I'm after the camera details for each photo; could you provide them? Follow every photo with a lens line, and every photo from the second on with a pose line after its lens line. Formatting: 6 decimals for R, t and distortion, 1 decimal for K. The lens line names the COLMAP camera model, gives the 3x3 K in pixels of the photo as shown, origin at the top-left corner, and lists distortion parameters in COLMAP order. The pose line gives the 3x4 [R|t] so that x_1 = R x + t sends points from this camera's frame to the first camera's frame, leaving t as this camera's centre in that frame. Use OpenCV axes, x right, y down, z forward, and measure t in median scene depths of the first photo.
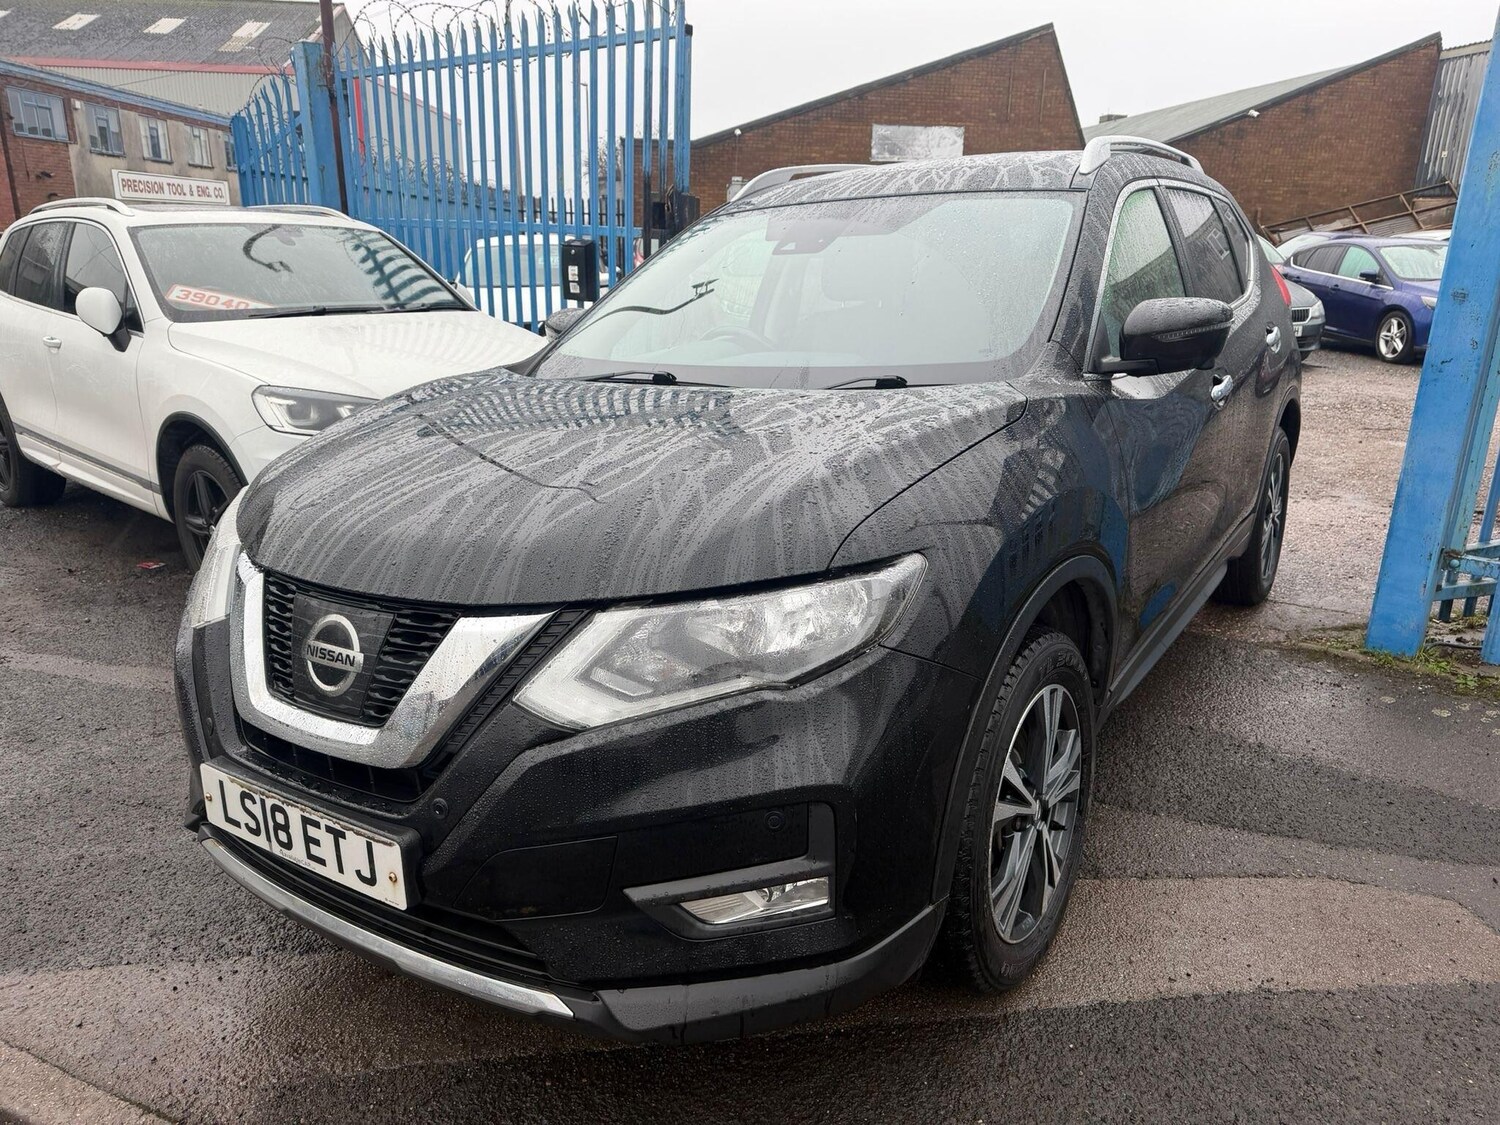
lens RADIAL K [[1089.5, 0, 760.0], [0, 1089.5, 558.9], [0, 0, 1]] dist [0.014834, -0.023949]
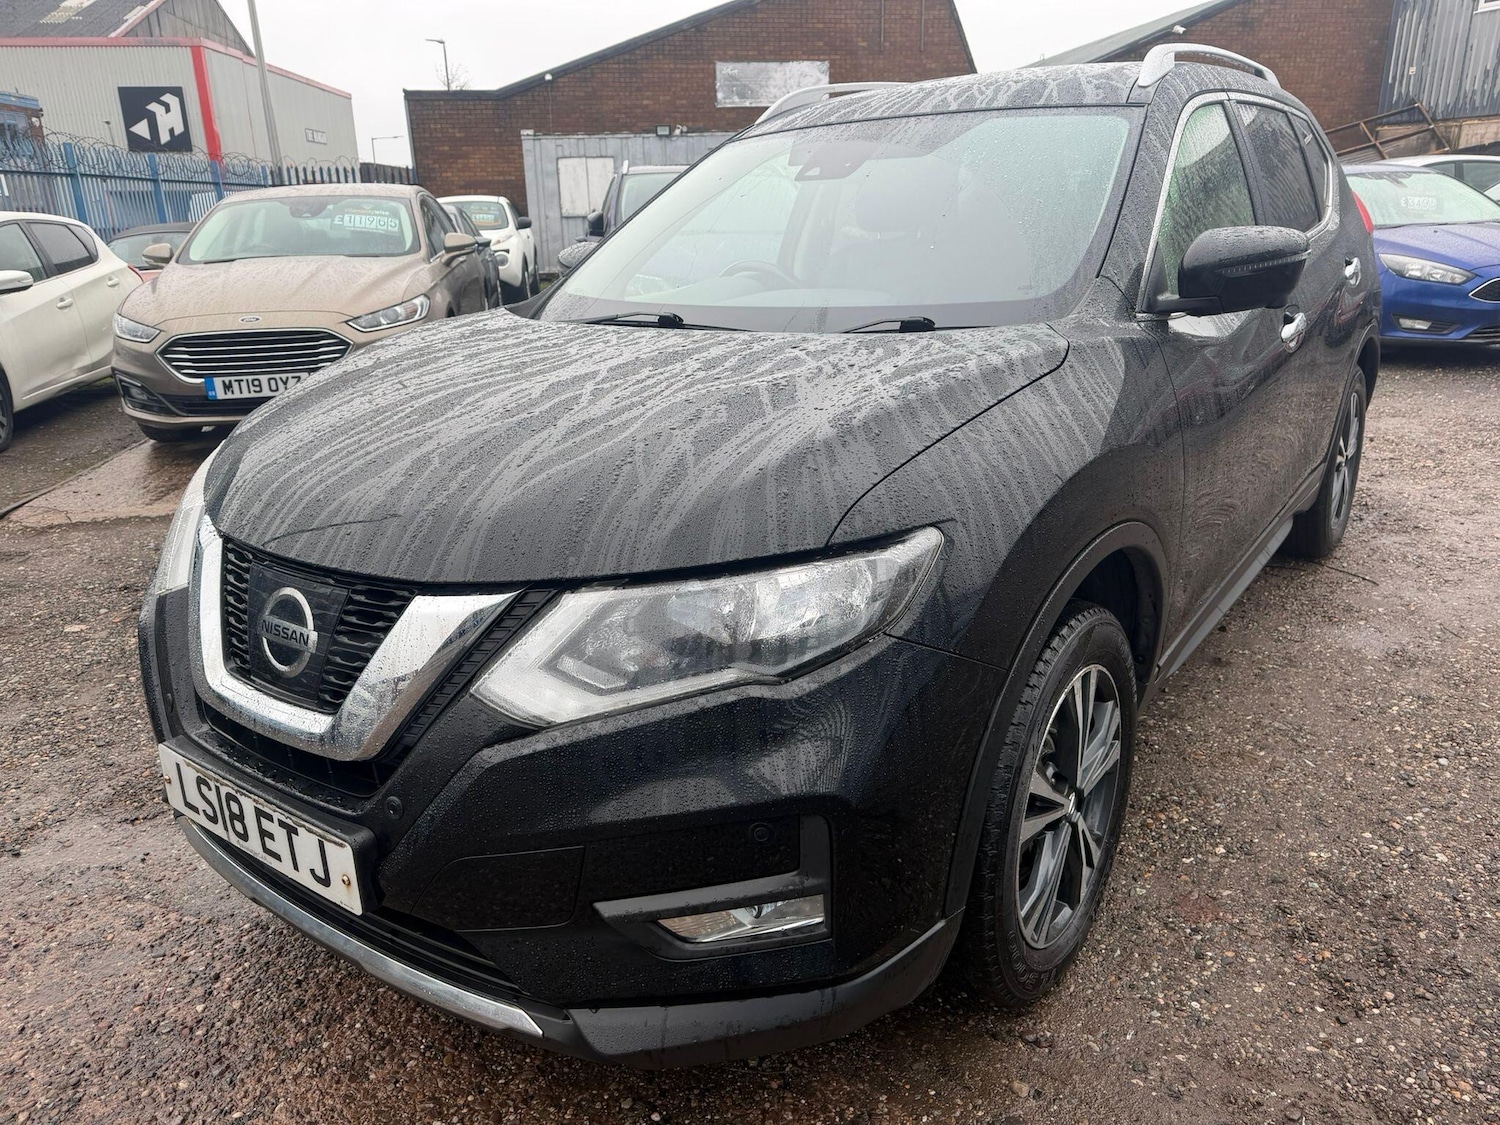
lens RADIAL K [[1089.5, 0, 753.4], [0, 1089.5, 556.0], [0, 0, 1]] dist [0.014834, -0.023949]
pose [[0.998603, 0.007203, -0.052347, 0.042371], [-0.004278, 0.998433, 0.055791, -0.026619], [0.052667, -0.055489, 0.997069, 0.108804]]
